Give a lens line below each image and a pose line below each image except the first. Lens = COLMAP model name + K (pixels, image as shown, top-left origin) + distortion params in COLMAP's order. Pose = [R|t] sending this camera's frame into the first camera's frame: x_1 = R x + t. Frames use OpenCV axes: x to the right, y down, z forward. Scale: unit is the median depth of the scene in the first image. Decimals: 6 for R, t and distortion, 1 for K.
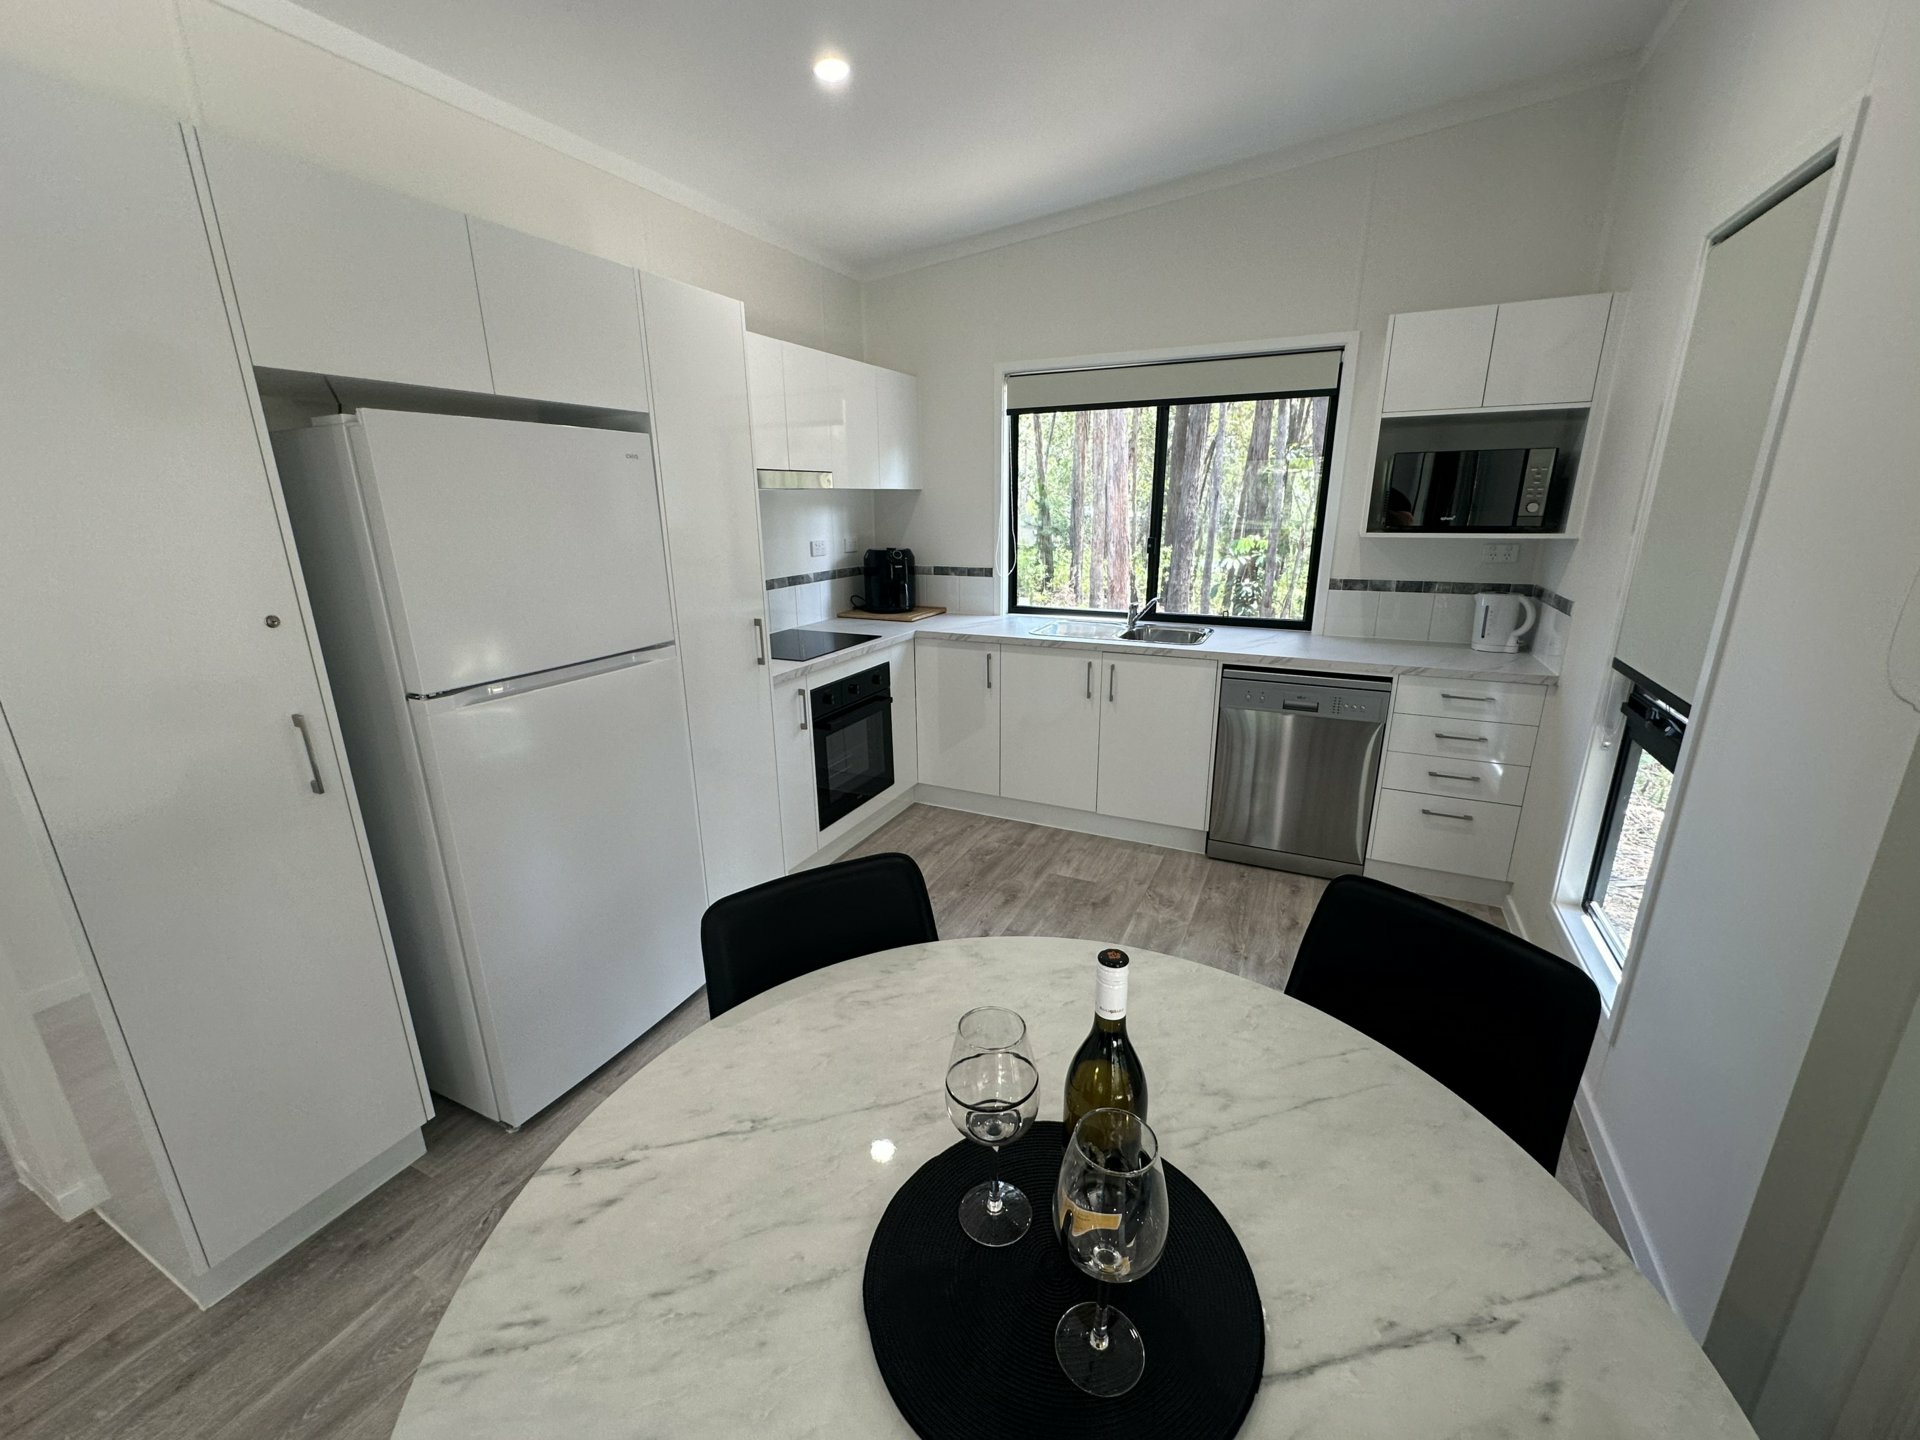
lens RADIAL K [[769.9, 0, 957.3], [0, 769.9, 720.8], [0, 0, 1]] dist [-0.001509, -0.000120]
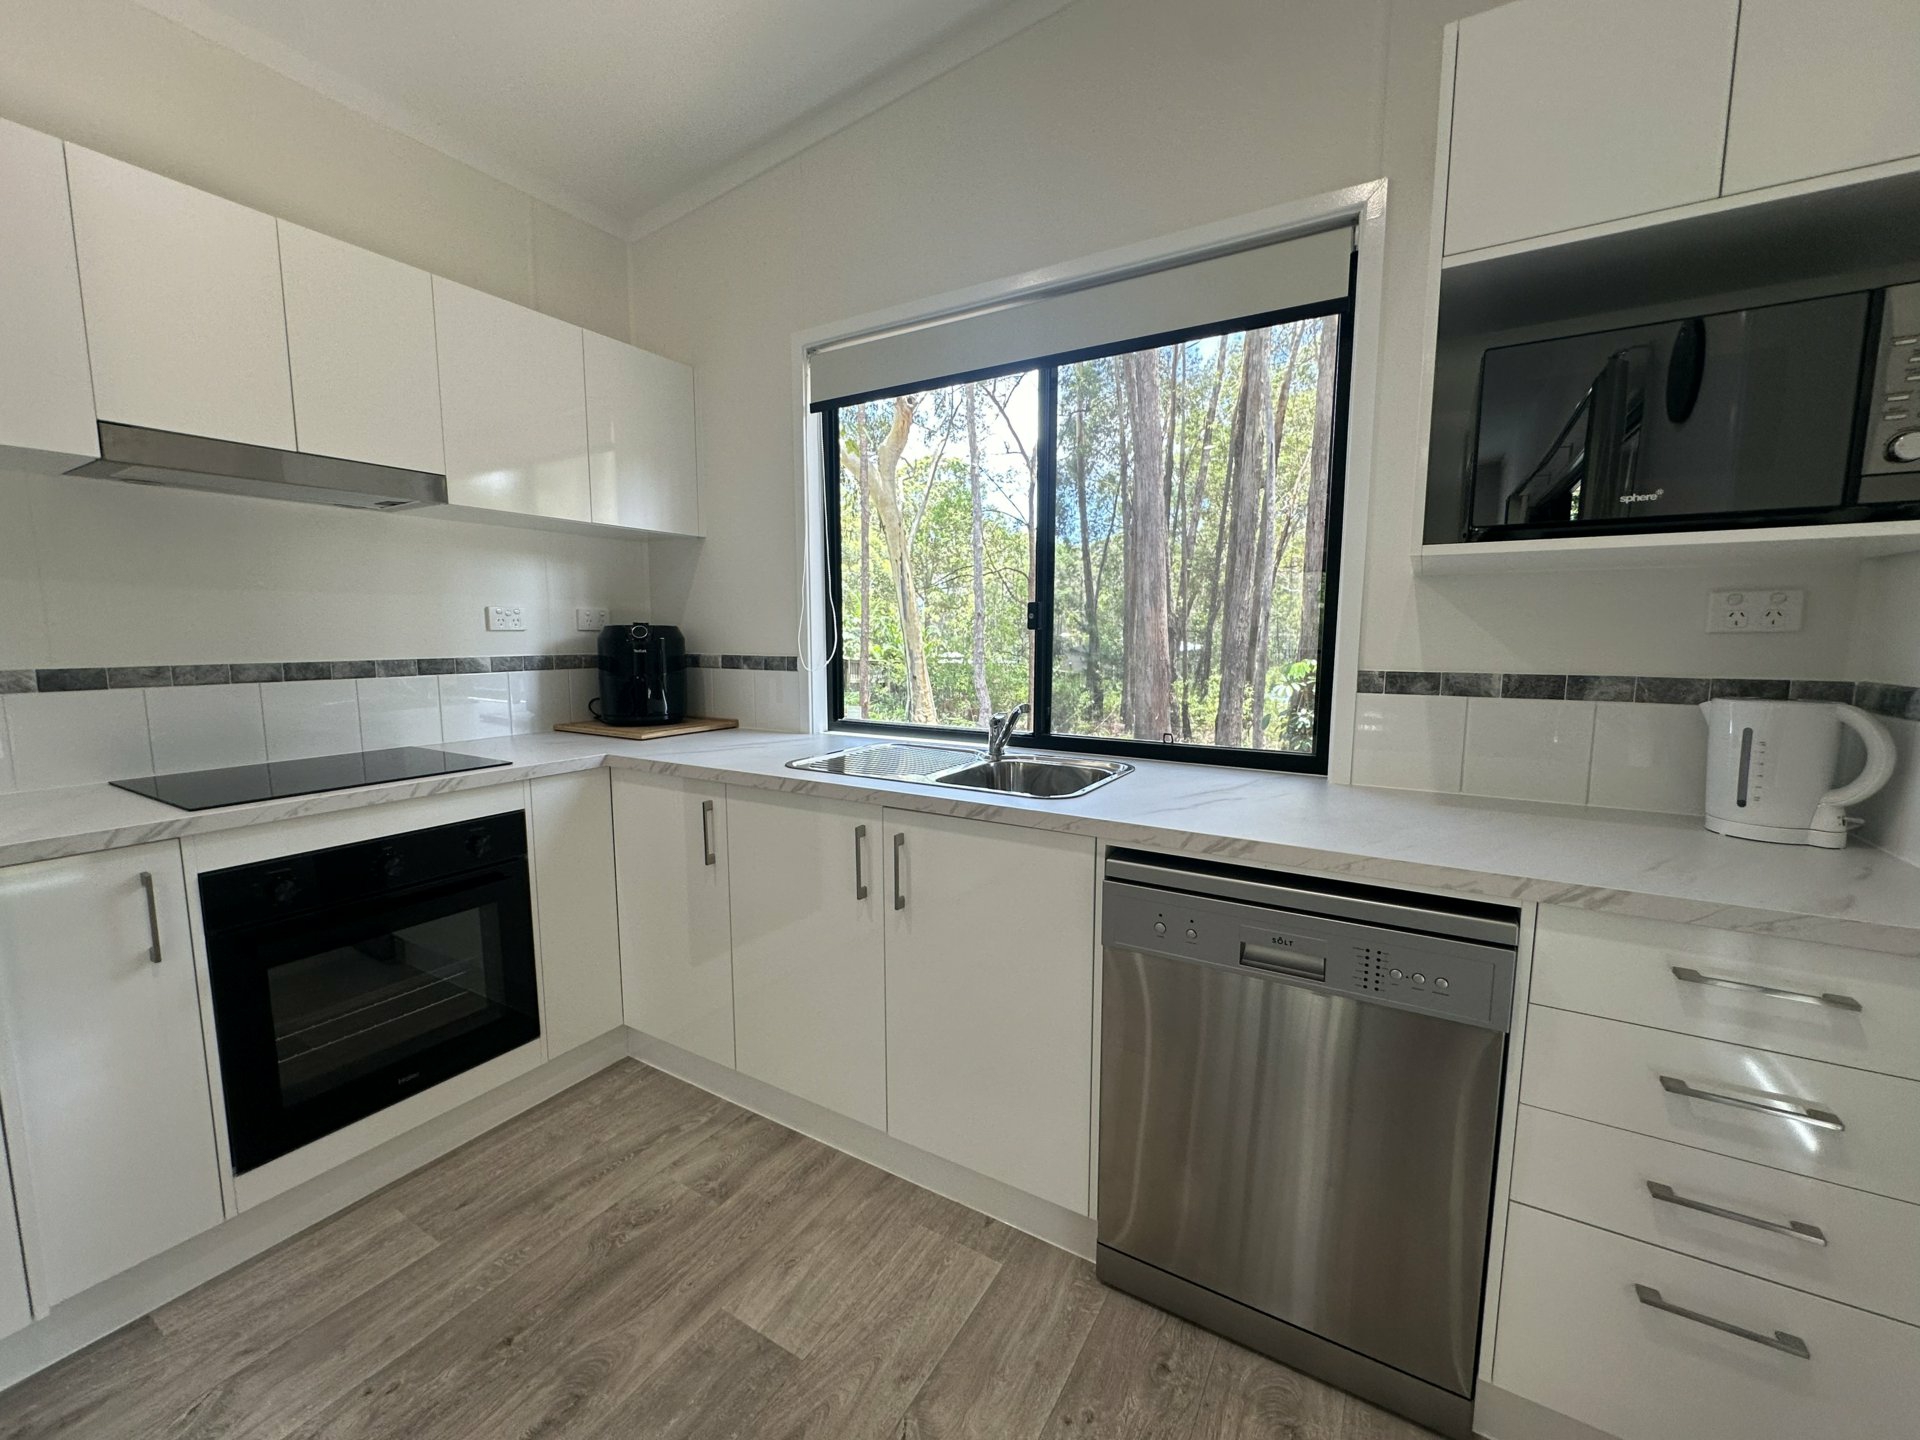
lens RADIAL K [[769.9, 0, 957.3], [0, 769.9, 720.8], [0, 0, 1]] dist [-0.001509, -0.000120]
pose [[0.995986, 0.022177, -0.086719, 0.268042], [-0.036108, 0.986041, -0.162543, -0.063055], [0.081904, 0.165021, 0.982883, 0.492941]]
